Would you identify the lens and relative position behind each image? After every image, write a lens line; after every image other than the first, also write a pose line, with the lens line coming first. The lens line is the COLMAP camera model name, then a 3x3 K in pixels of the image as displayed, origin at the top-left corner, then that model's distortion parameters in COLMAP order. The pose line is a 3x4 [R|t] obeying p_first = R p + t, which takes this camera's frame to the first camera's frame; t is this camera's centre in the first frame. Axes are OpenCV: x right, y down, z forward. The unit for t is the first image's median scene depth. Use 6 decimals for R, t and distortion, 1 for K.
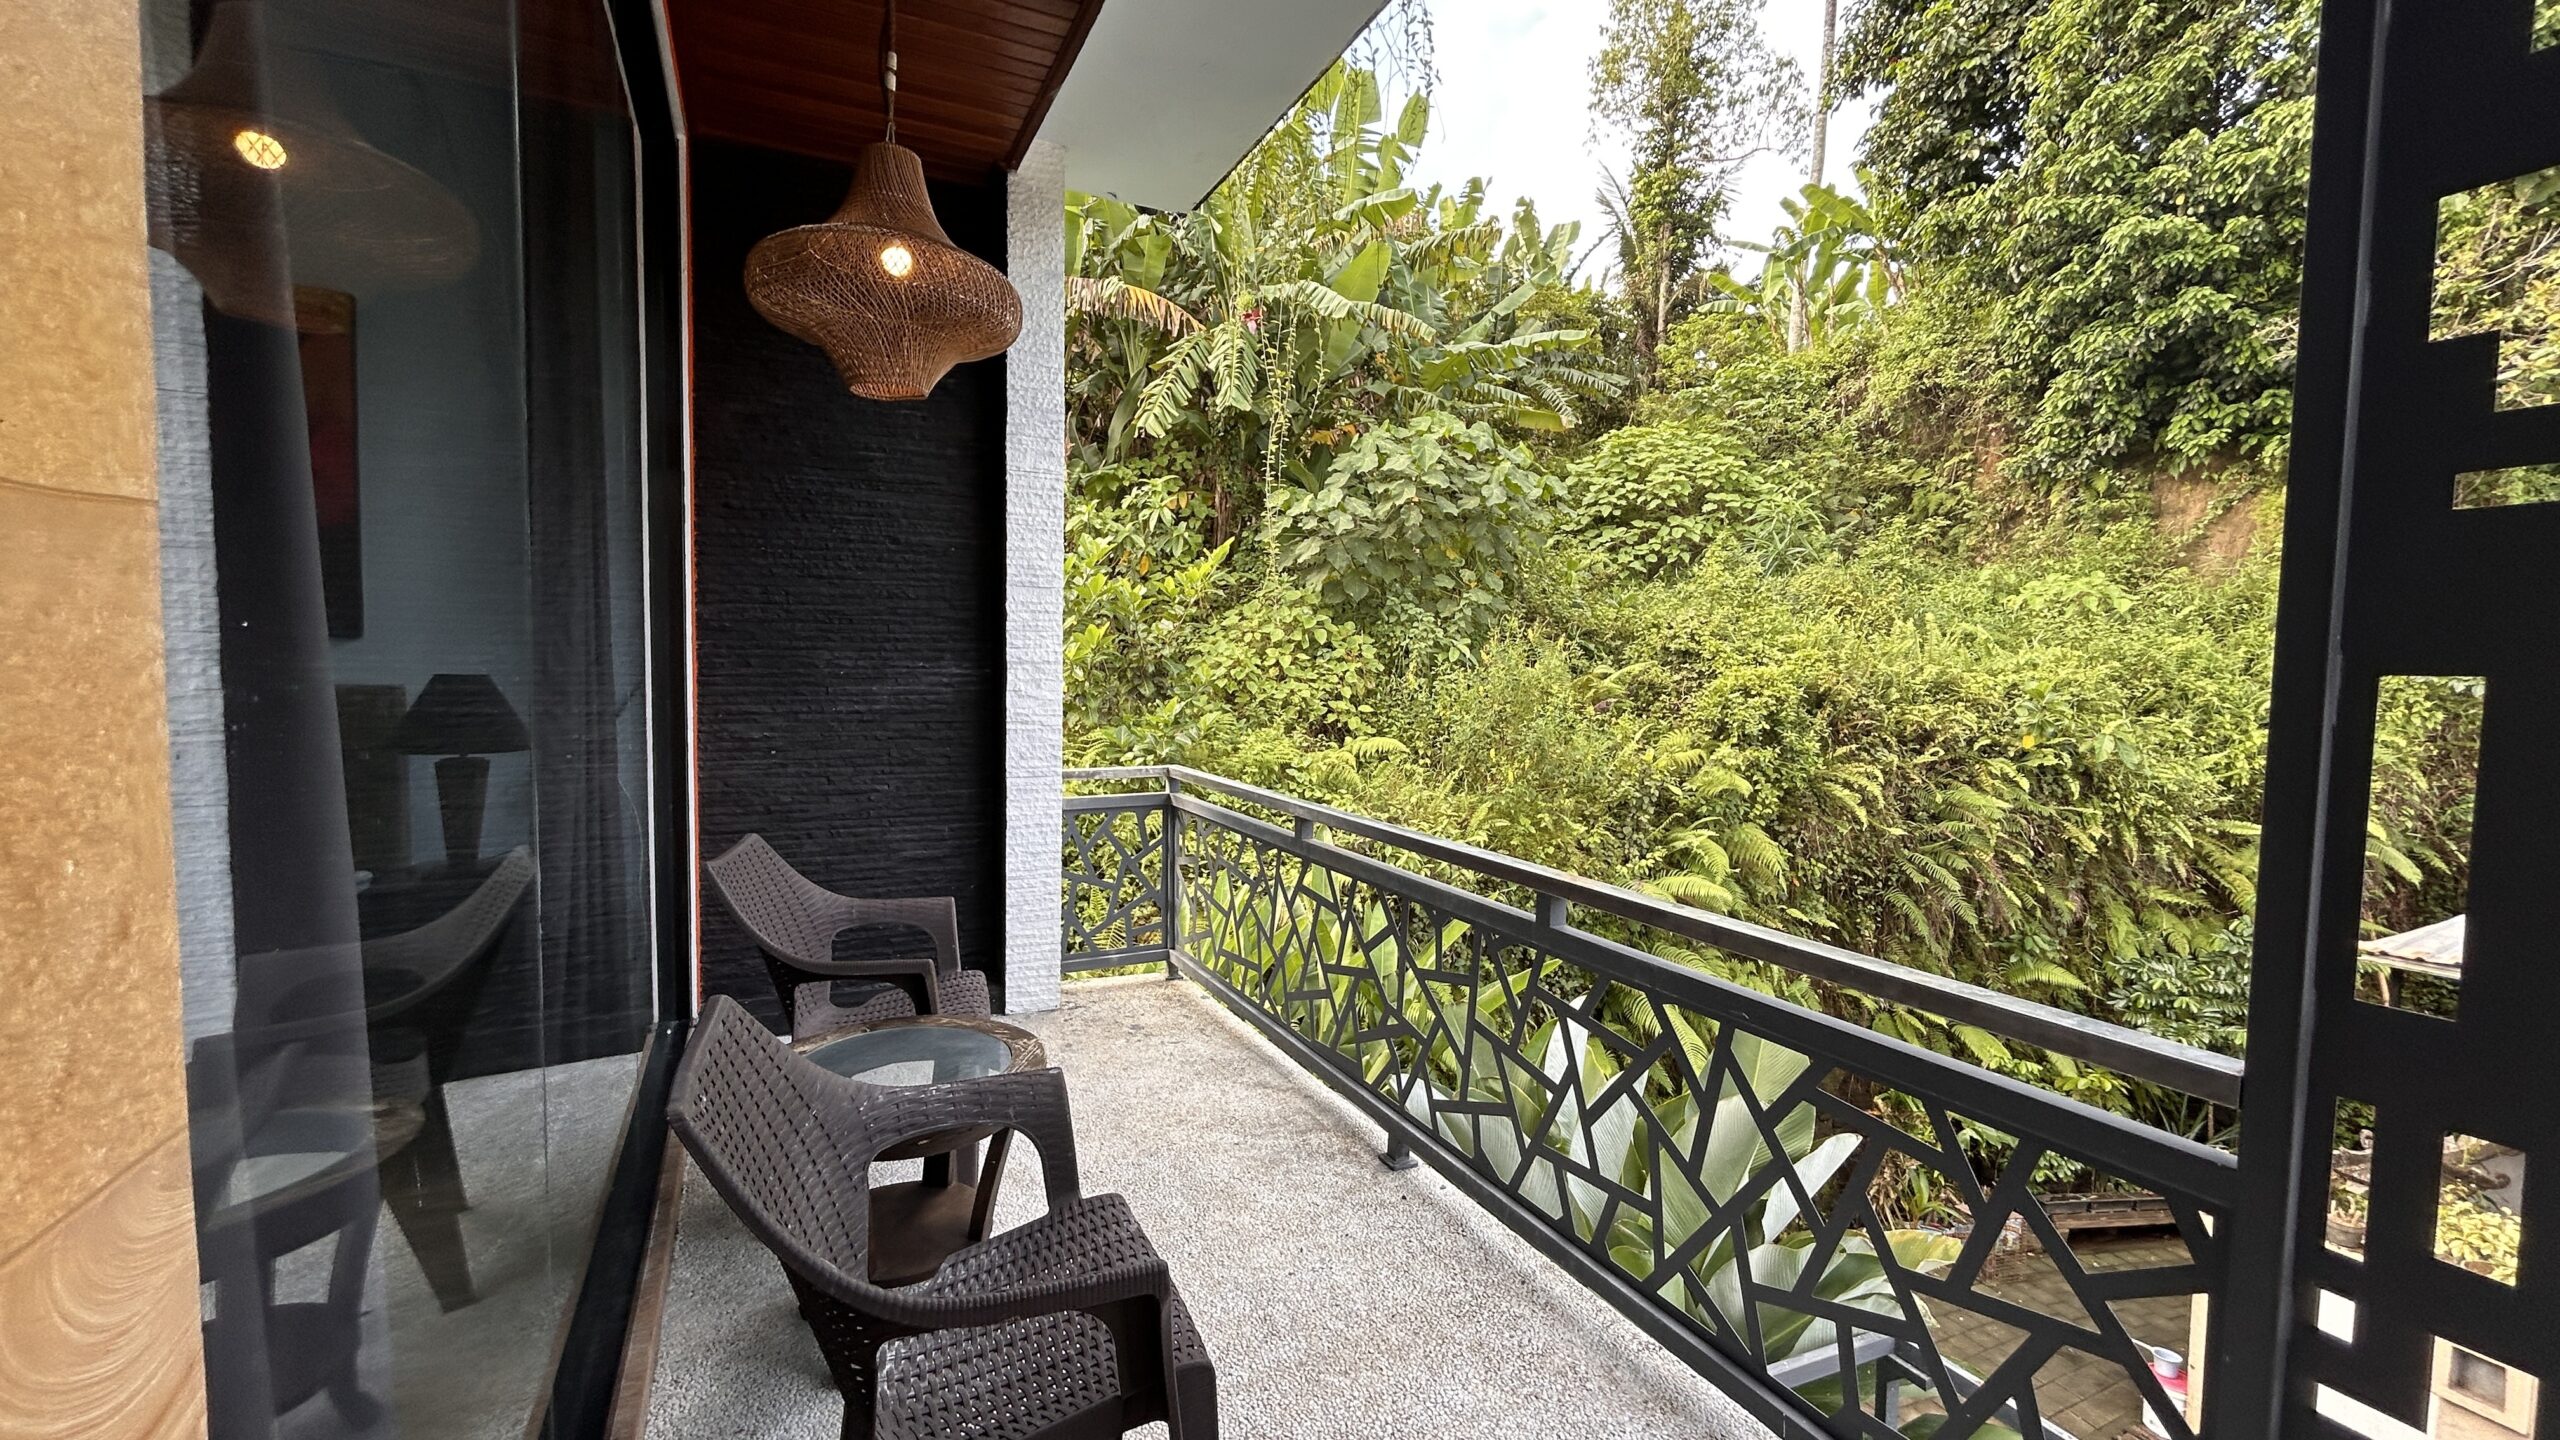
lens RADIAL K [[1031.5, 0, 1280.0], [0, 1031.5, 720.6], [0, 0, 1]] dist [-0.001670, -0.000201]
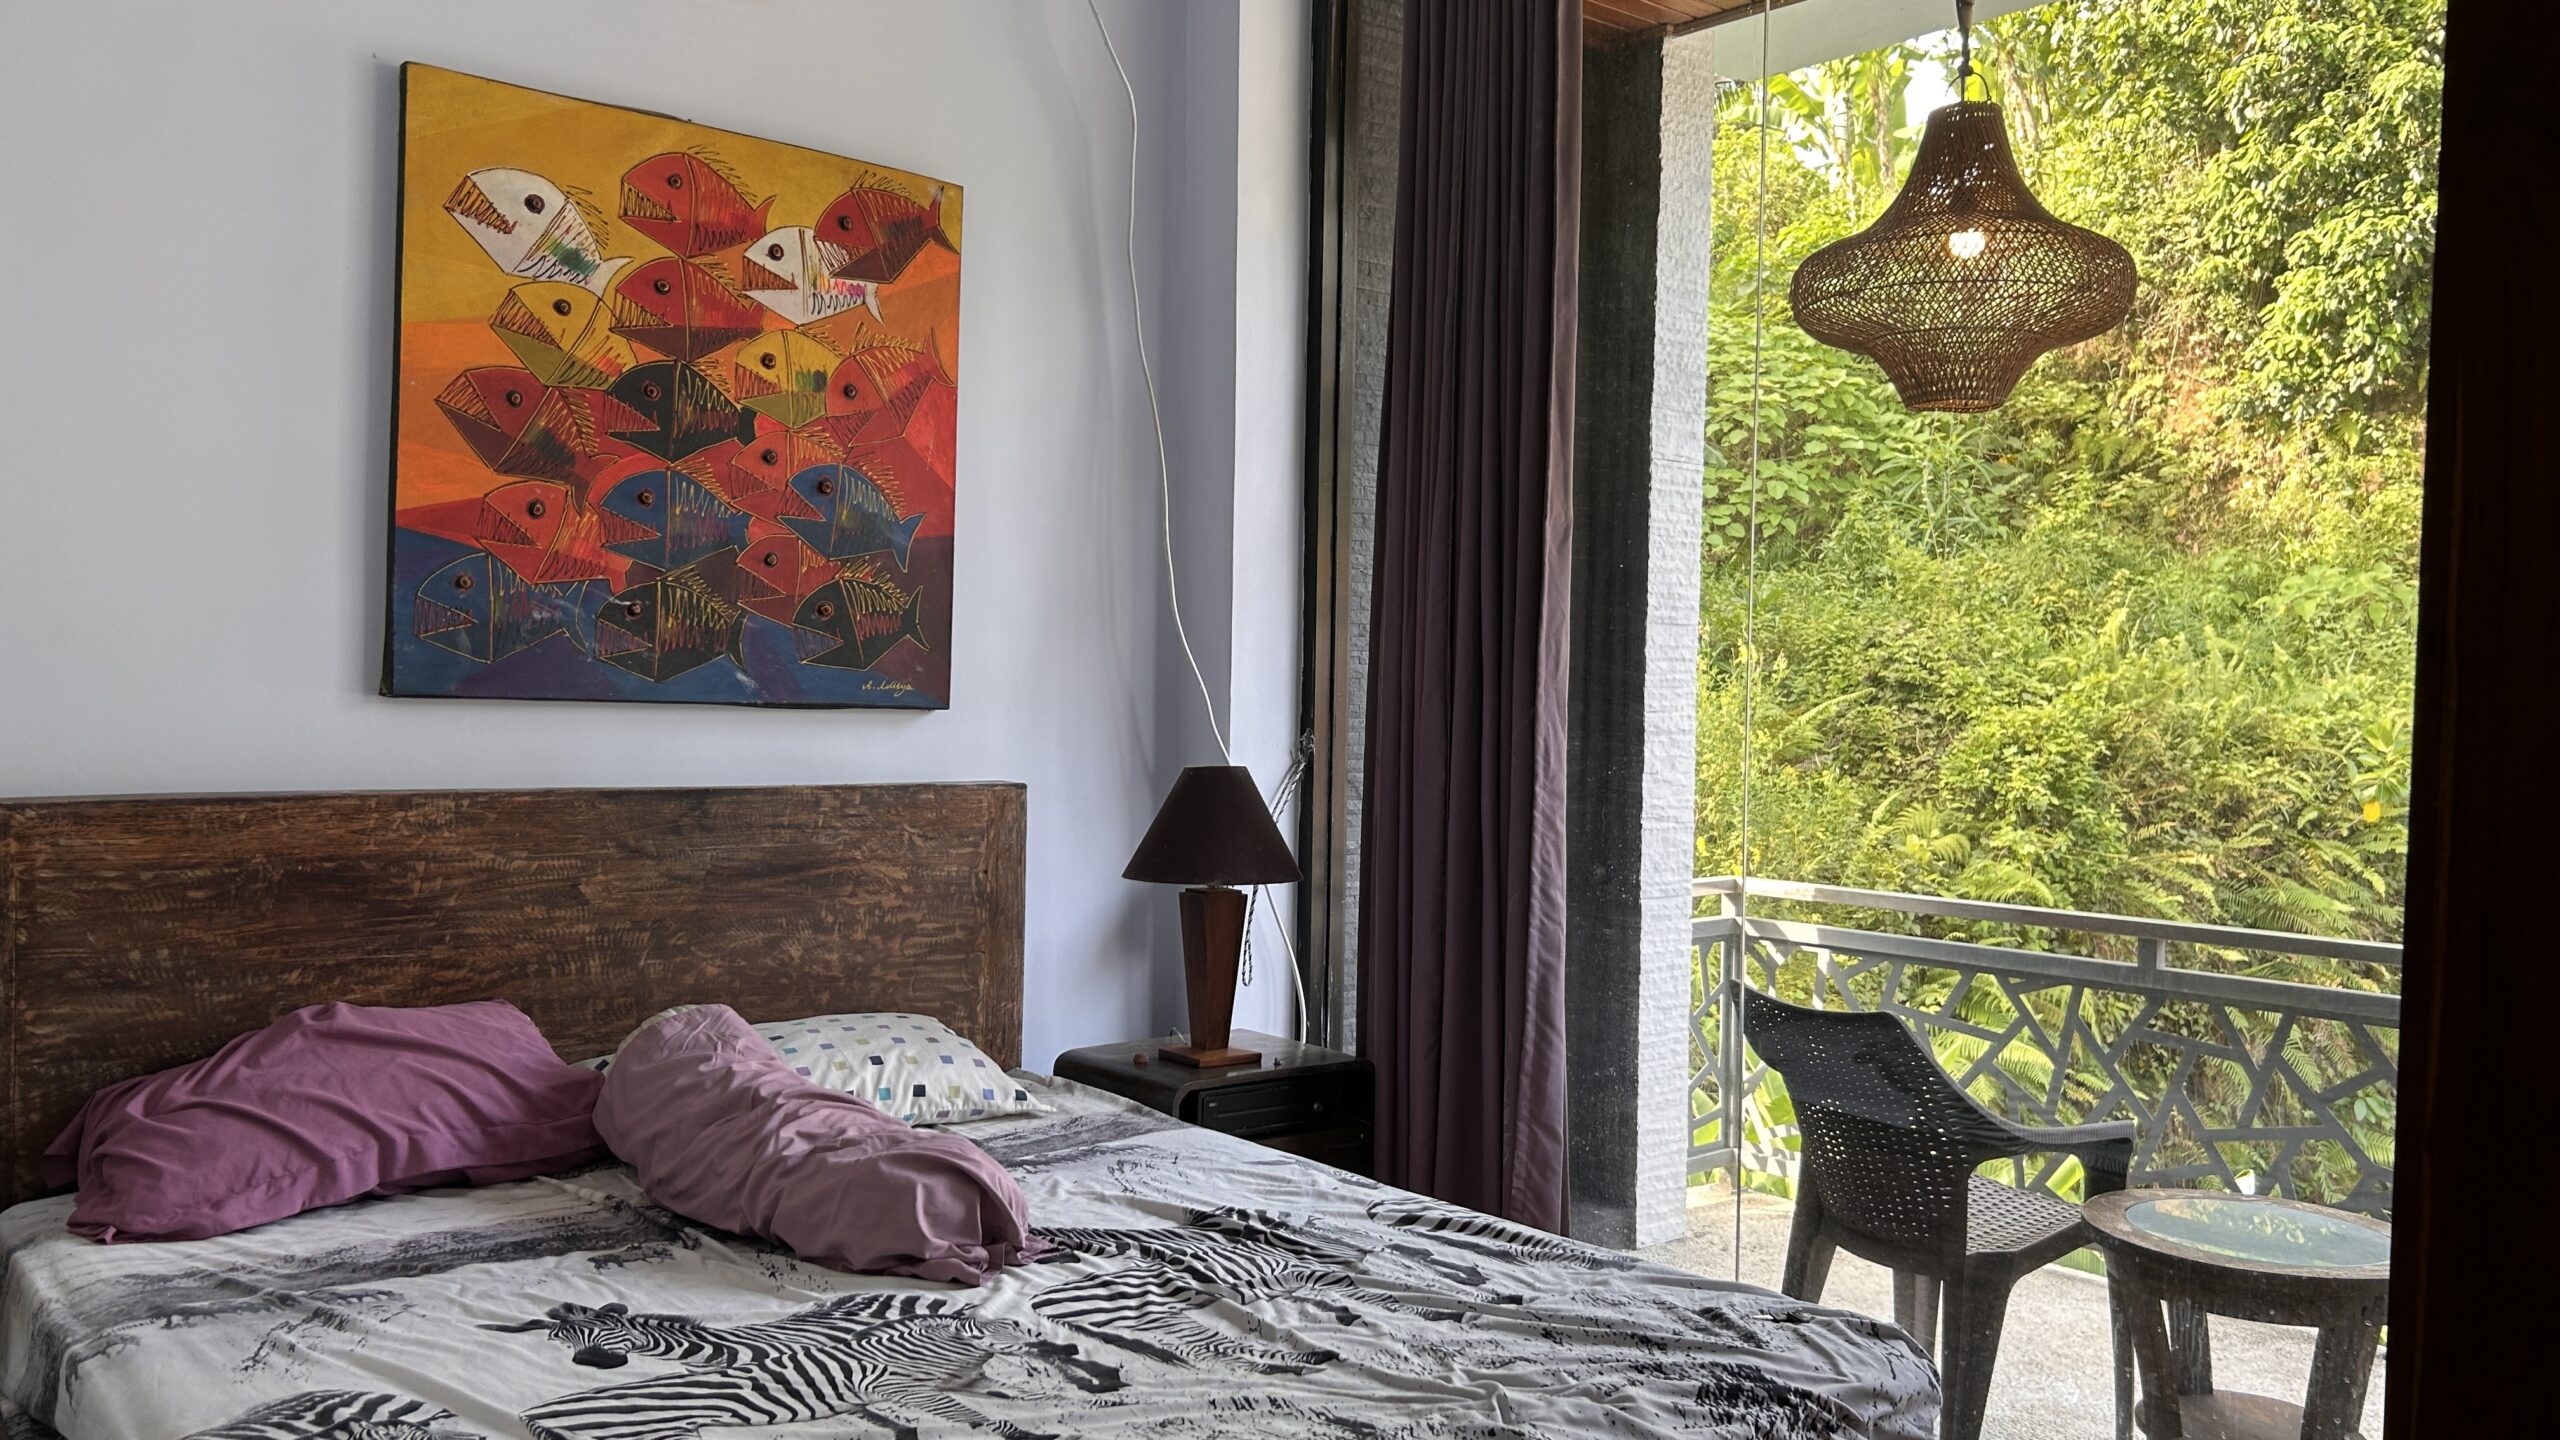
lens RADIAL K [[1892.1, 0, 1291.3], [0, 1892.1, 728.1], [0, 0, 1]] dist [0.089476, -0.140703]
pose [[0.966595, -0.003540, 0.256283, -0.228066], [0.011014, 0.999555, -0.027734, -0.007572], [-0.256070, 0.029630, 0.966204, -0.048032]]
